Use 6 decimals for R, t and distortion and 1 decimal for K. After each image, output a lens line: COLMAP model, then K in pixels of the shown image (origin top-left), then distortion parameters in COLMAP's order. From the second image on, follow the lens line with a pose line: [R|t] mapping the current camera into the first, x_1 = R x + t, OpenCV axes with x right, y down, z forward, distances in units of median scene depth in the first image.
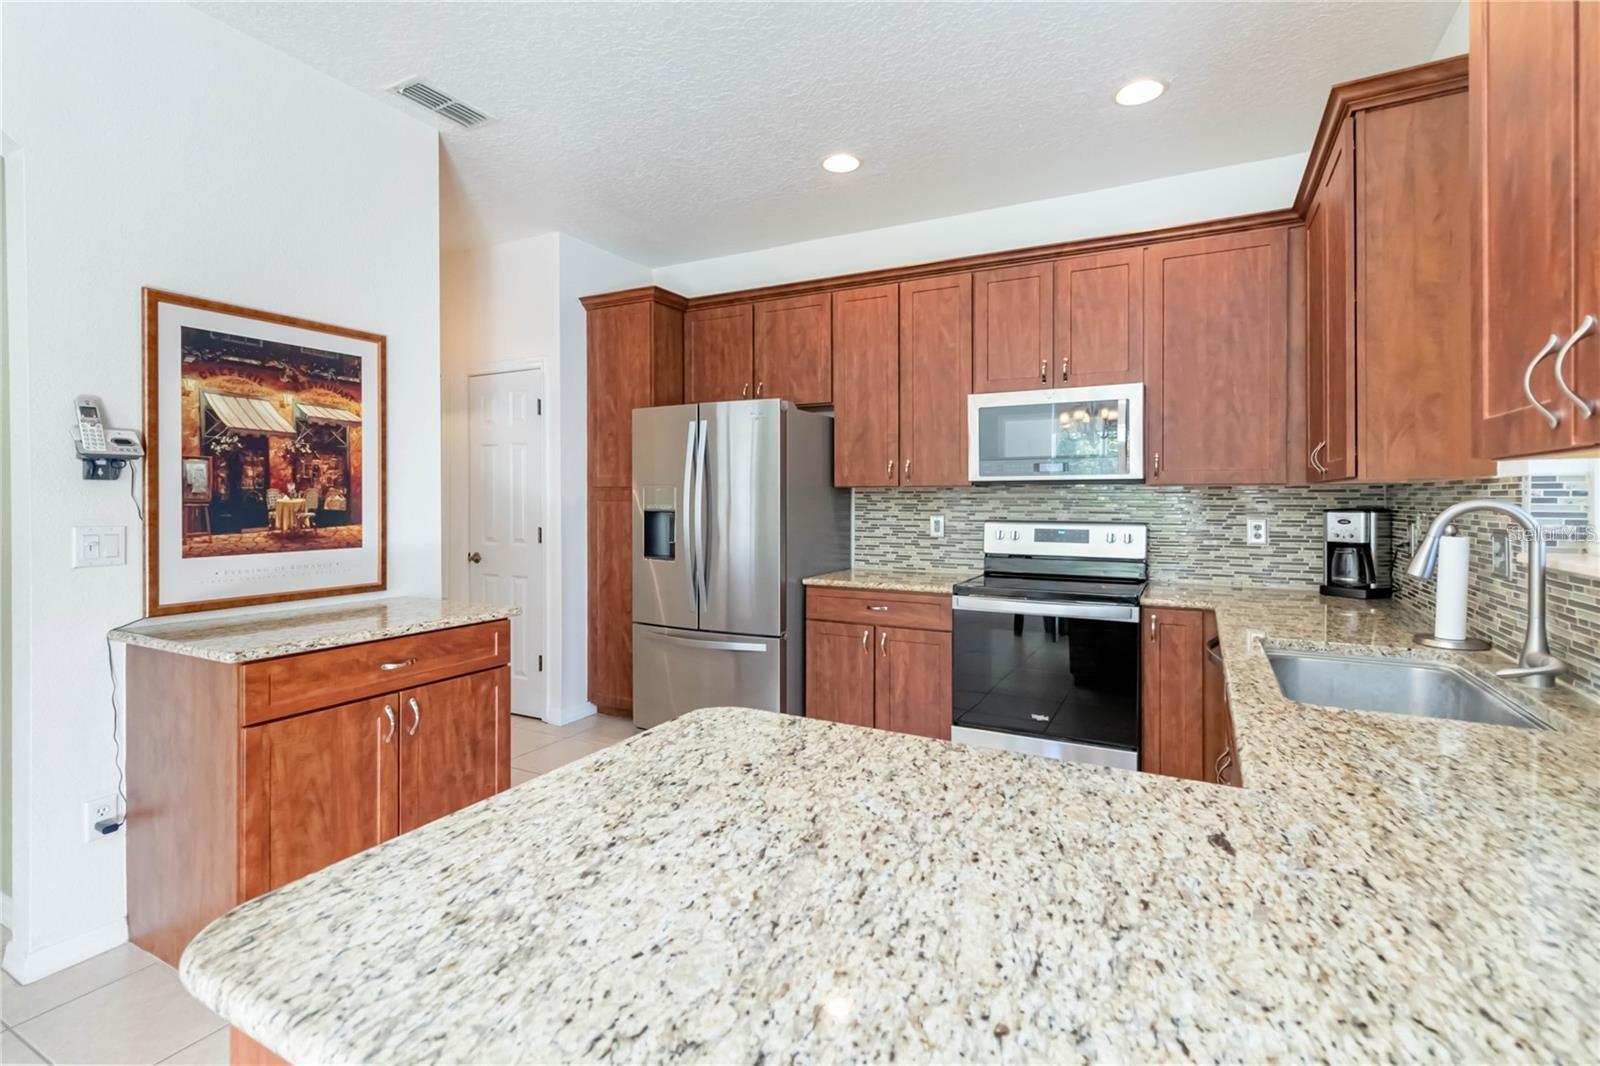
lens RADIAL K [[744.2, 0, 798.0], [0, 744.2, 500.5], [0, 0, 1]] dist [-0.000471, 0.000017]
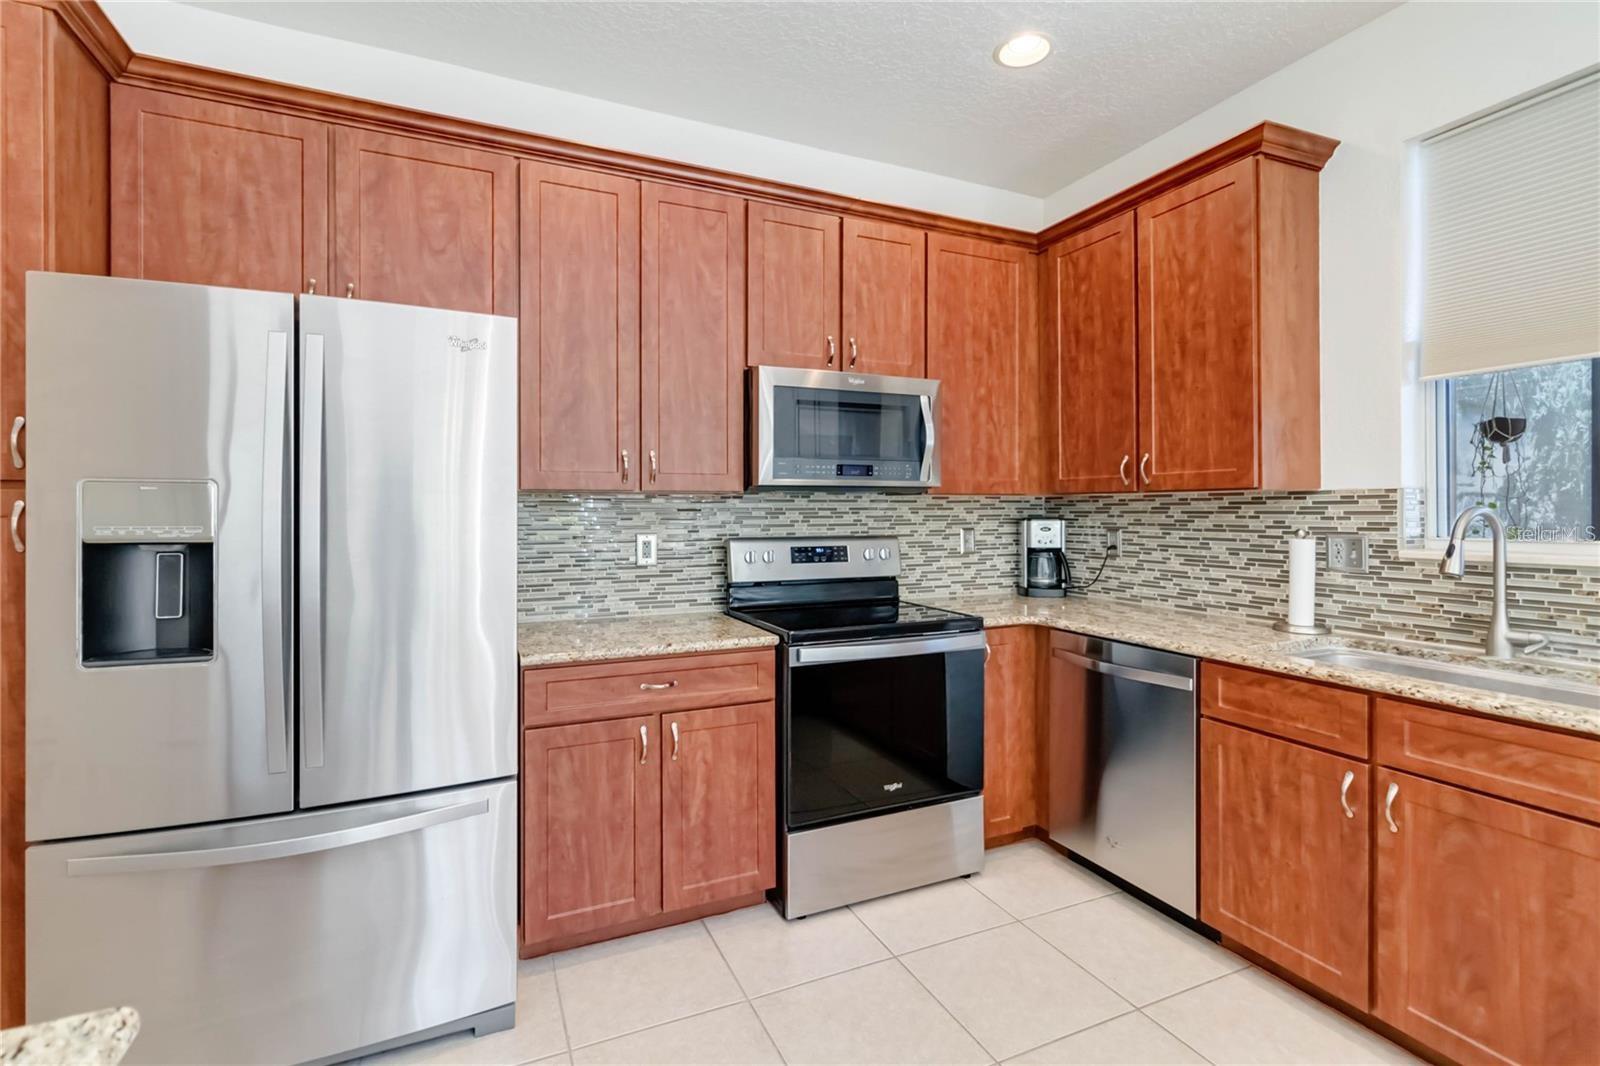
lens RADIAL K [[745.0, 0, 800.6], [0, 745.0, 507.4], [0, 0, 1]] dist [0.000124, 0.000055]
pose [[0.606560, 0.000548, 0.795038, -0.407340], [0.005943, 0.999969, -0.005223, -0.000534], [-0.795016, 0.007893, 0.606538, 0.672458]]
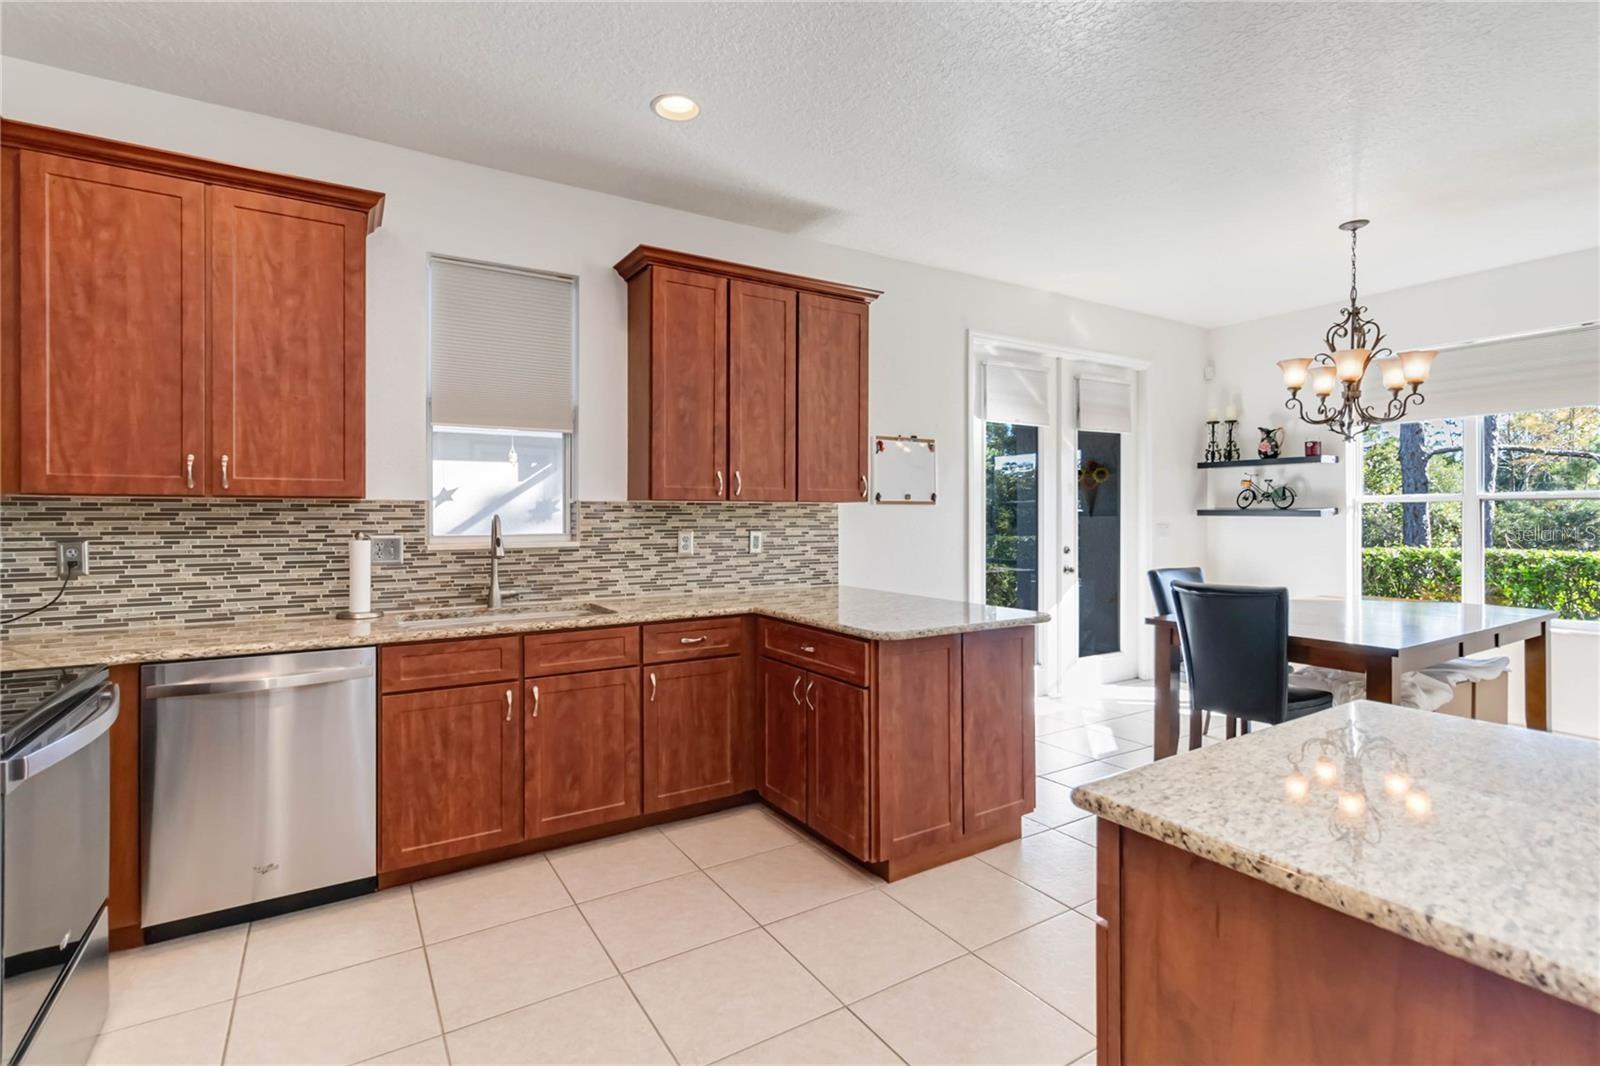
lens RADIAL K [[742.5, 0, 803.9], [0, 742.5, 516.7], [0, 0, 1]] dist [-0.001699, -0.000221]
pose [[-0.869656, 0.000331, 0.493657, -0.416479], [0.002673, 0.999988, 0.004039, -0.000503], [-0.493650, 0.004832, -0.869647, 1.337499]]
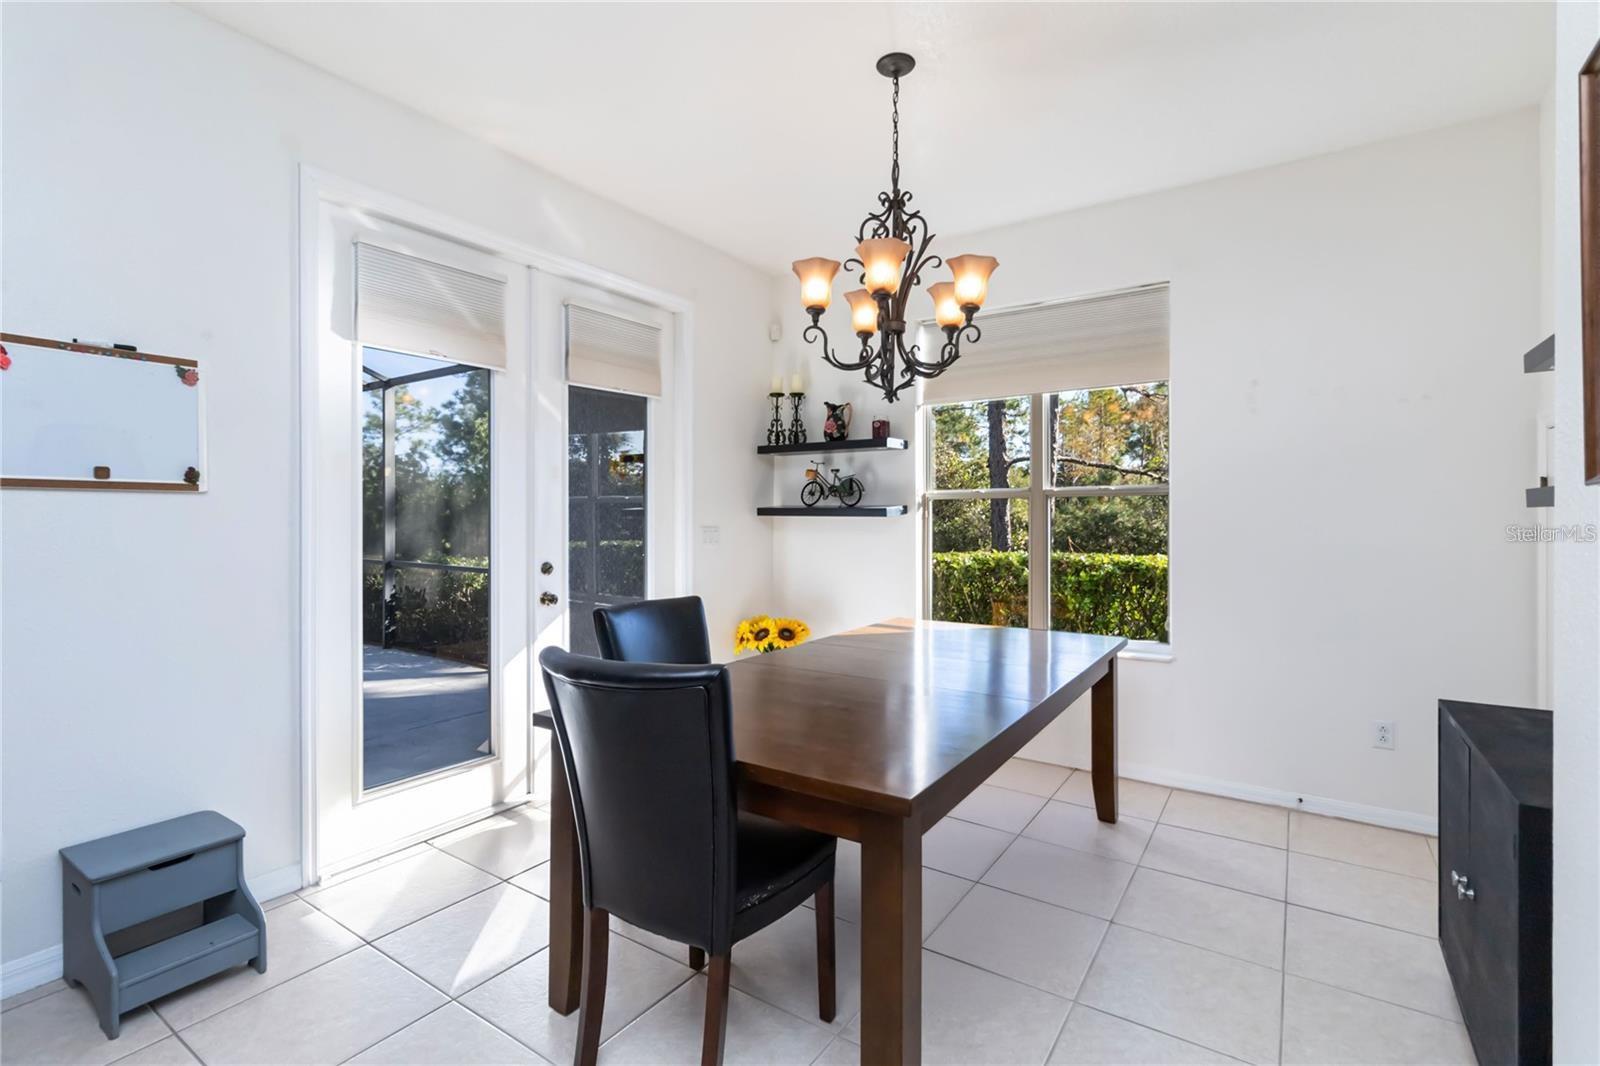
lens RADIAL K [[742.5, 0, 803.9], [0, 742.5, 516.7], [0, 0, 1]] dist [-0.001699, -0.000221]
pose [[-0.995980, 0.000593, 0.089571, -0.600439], [0.000853, 0.999996, 0.002870, 0.006644], [-0.089568, 0.002935, -0.995976, 0.509094]]
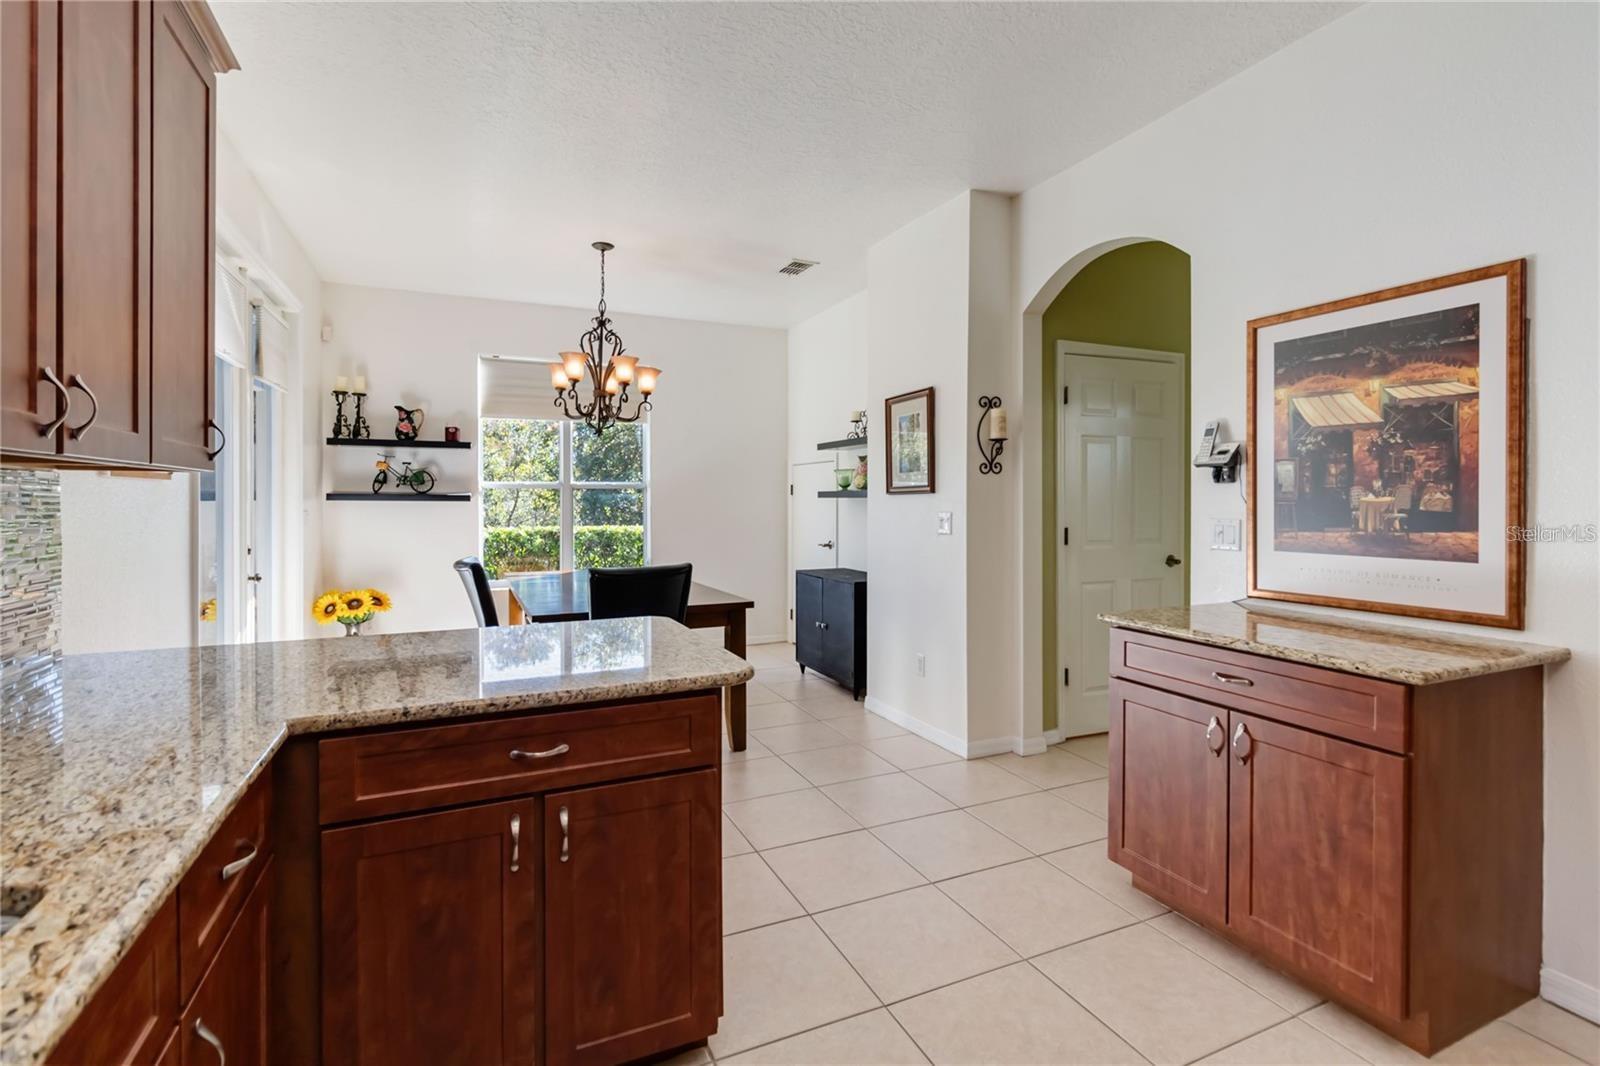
lens RADIAL K [[737.5, 0, 800.9], [0, 737.5, 502.8], [0, 0, 1]] dist [-0.001469, -0.000146]
pose [[-0.609090, 0.001643, -0.793100, 0.398055], [-0.003511, 0.999982, 0.004767, 0.002300], [0.793093, 0.005688, -0.609073, 0.914744]]
